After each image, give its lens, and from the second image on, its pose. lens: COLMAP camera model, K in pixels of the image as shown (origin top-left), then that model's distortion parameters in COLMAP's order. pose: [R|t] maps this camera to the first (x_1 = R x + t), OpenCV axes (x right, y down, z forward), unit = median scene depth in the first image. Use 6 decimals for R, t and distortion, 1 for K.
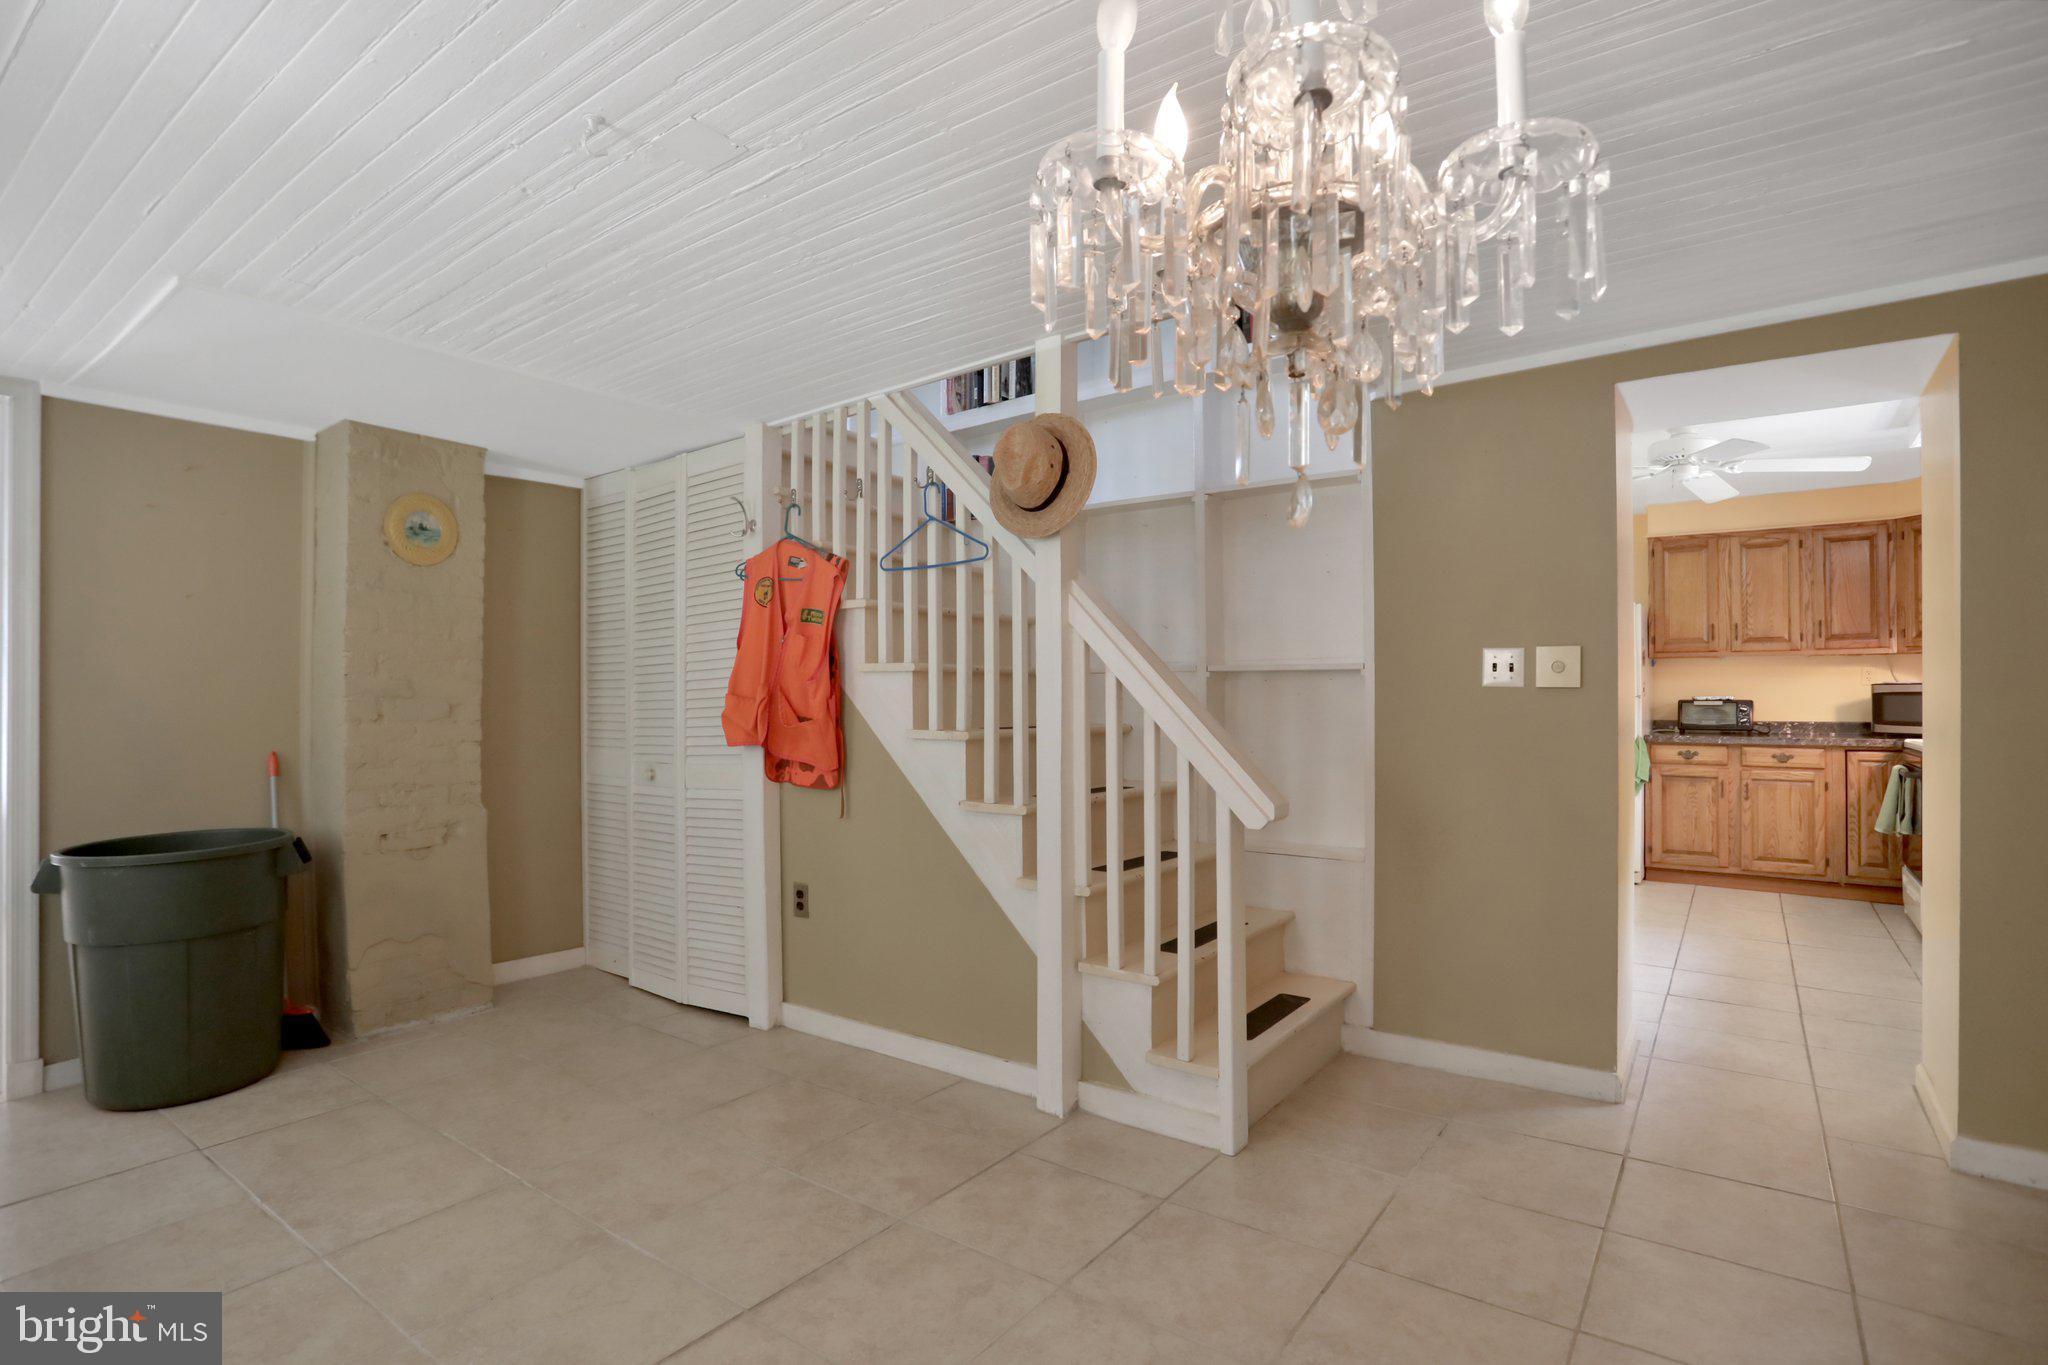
lens RADIAL K [[1004.9, 0, 1024.0], [0, 1004.9, 682.5], [0, 0, 1]] dist [-0.070146, 0.030061]
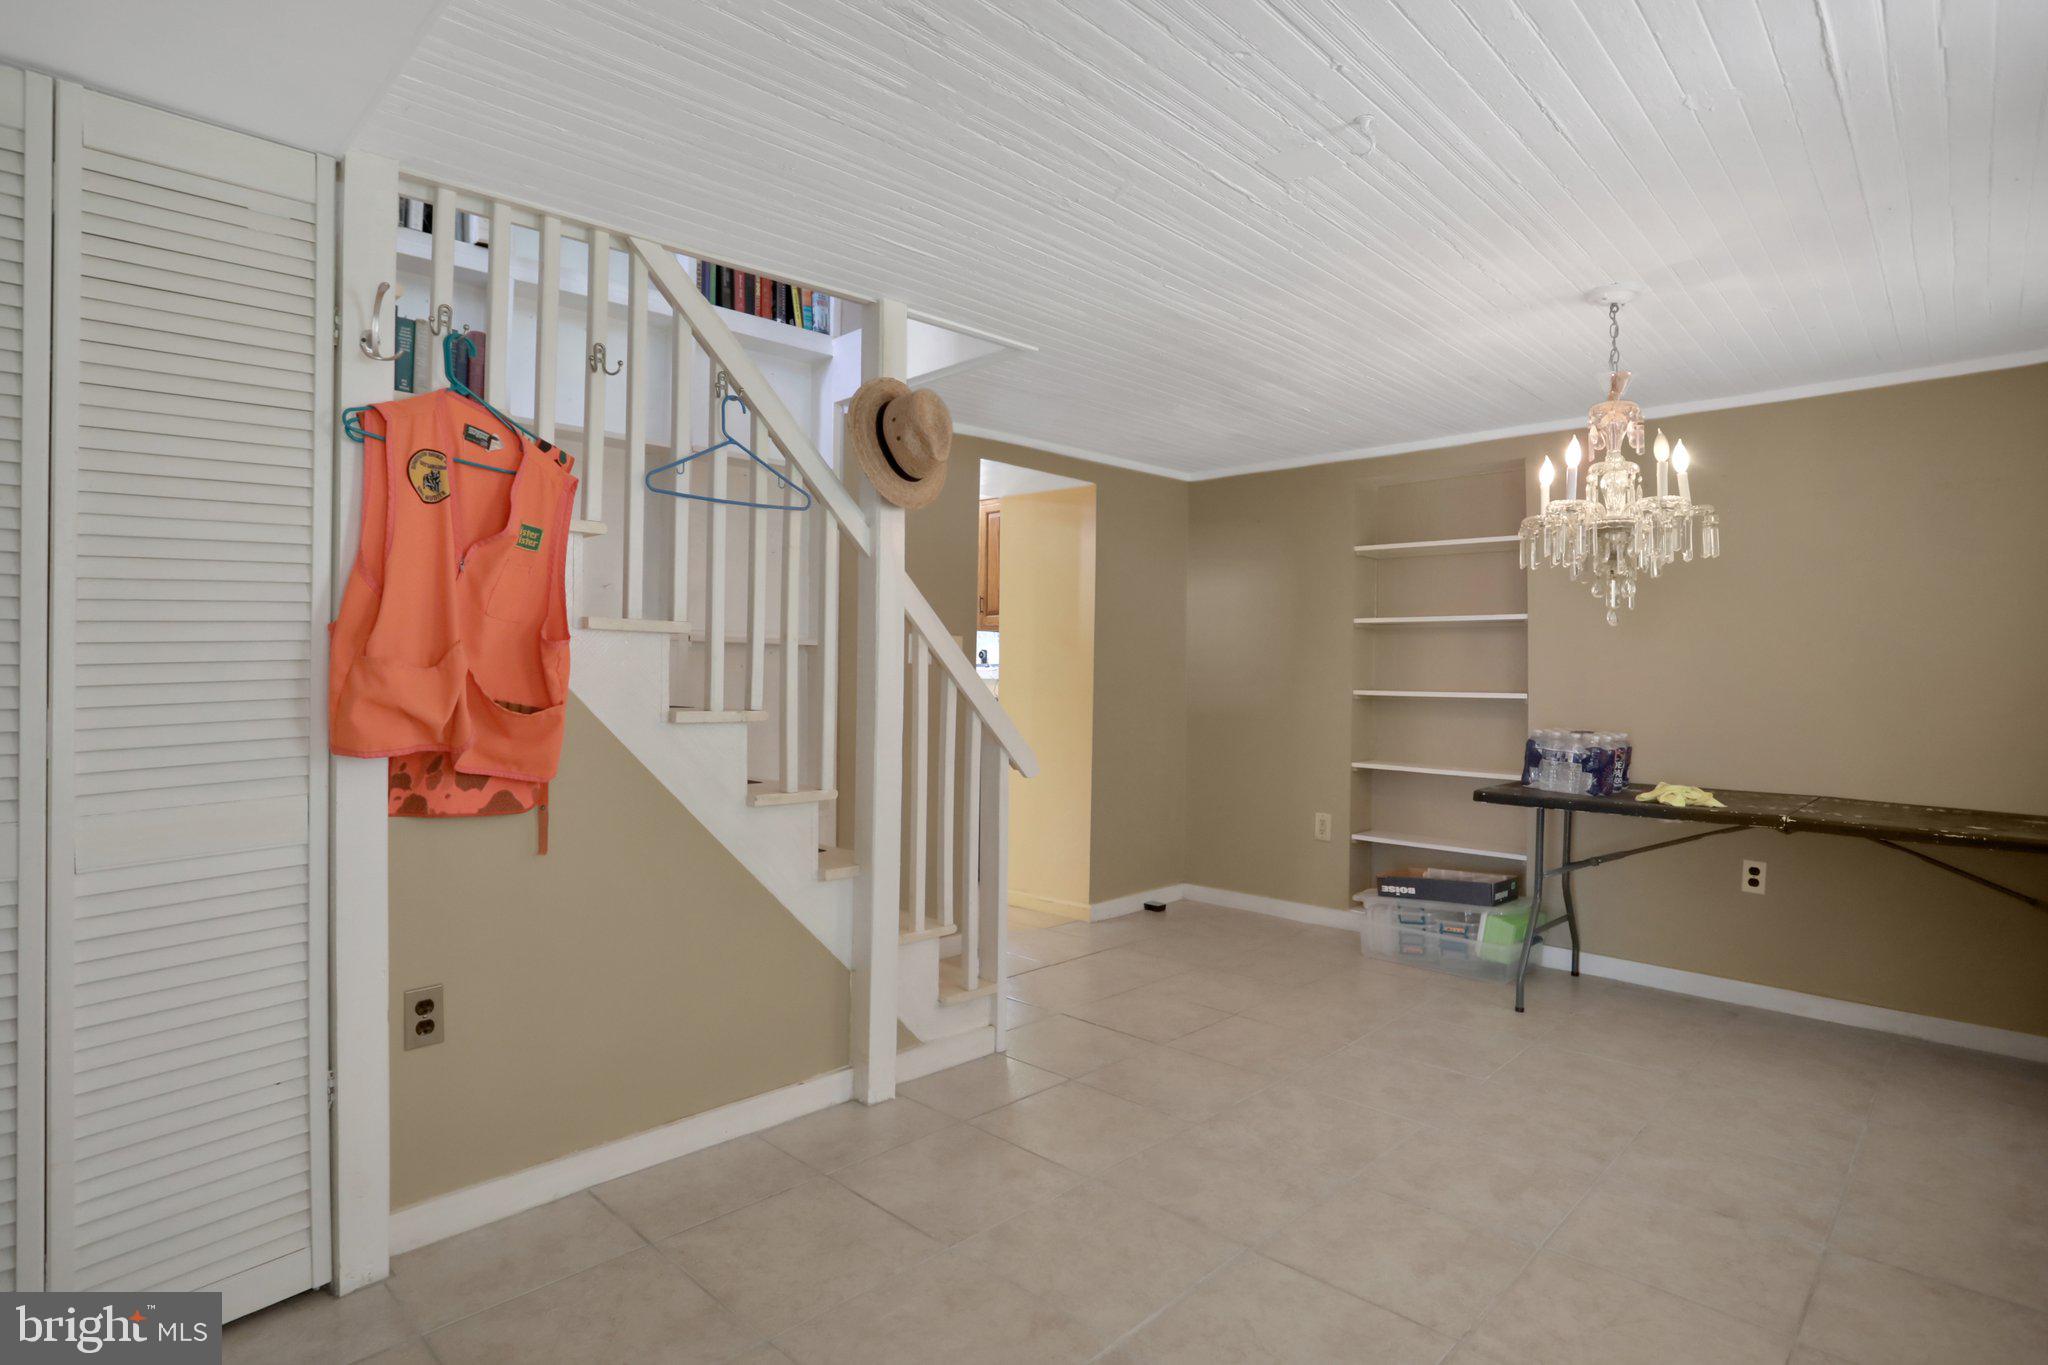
lens RADIAL K [[1023.5, 0, 1024.0], [0, 1023.5, 682.5], [0, 0, 1]] dist [0.001061, 0.000254]
pose [[0.179069, -0.004089, 0.983828, -1.262173], [-0.020558, 0.999757, 0.007897, 0.021203], [-0.983622, -0.021639, 0.178942, 0.944299]]
